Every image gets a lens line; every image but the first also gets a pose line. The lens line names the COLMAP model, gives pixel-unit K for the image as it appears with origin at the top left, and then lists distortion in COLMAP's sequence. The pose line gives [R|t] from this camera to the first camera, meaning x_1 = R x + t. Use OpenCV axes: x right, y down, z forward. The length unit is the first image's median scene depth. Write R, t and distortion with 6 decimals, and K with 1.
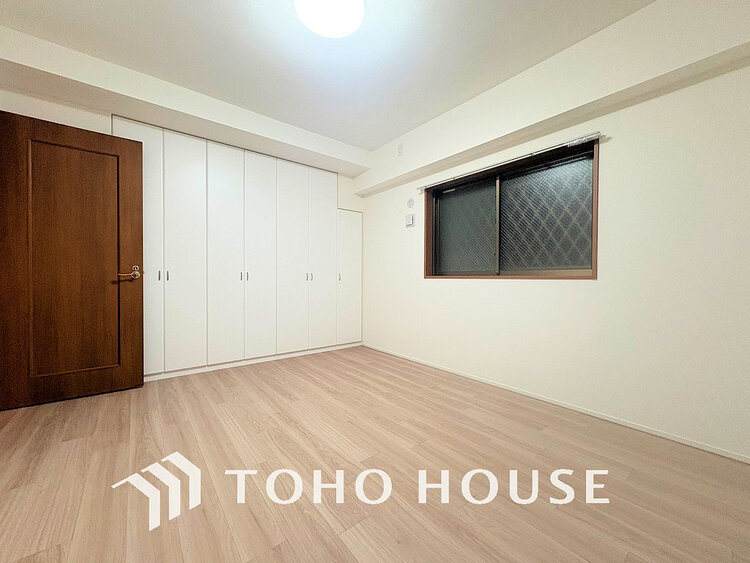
lens RADIAL K [[297.3, 0, 373.9], [0, 297.3, 282.2], [0, 0, 1]] dist [-0.000140, 0.000004]
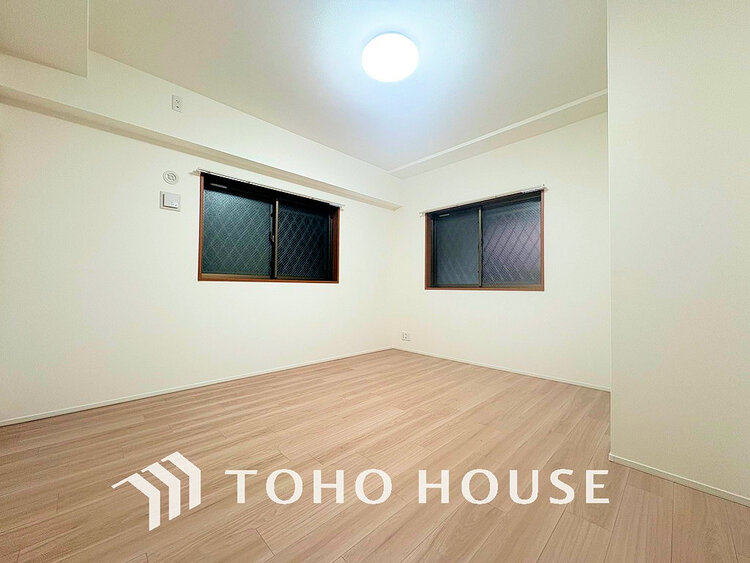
lens RADIAL K [[297.3, 0, 373.9], [0, 297.3, 282.2], [0, 0, 1]] dist [-0.000140, 0.000004]
pose [[-0.085629, 0.005021, 0.996314, -1.065457], [0.002952, 0.999984, -0.004786, -0.006385], [-0.996323, 0.002532, -0.085643, 0.918057]]
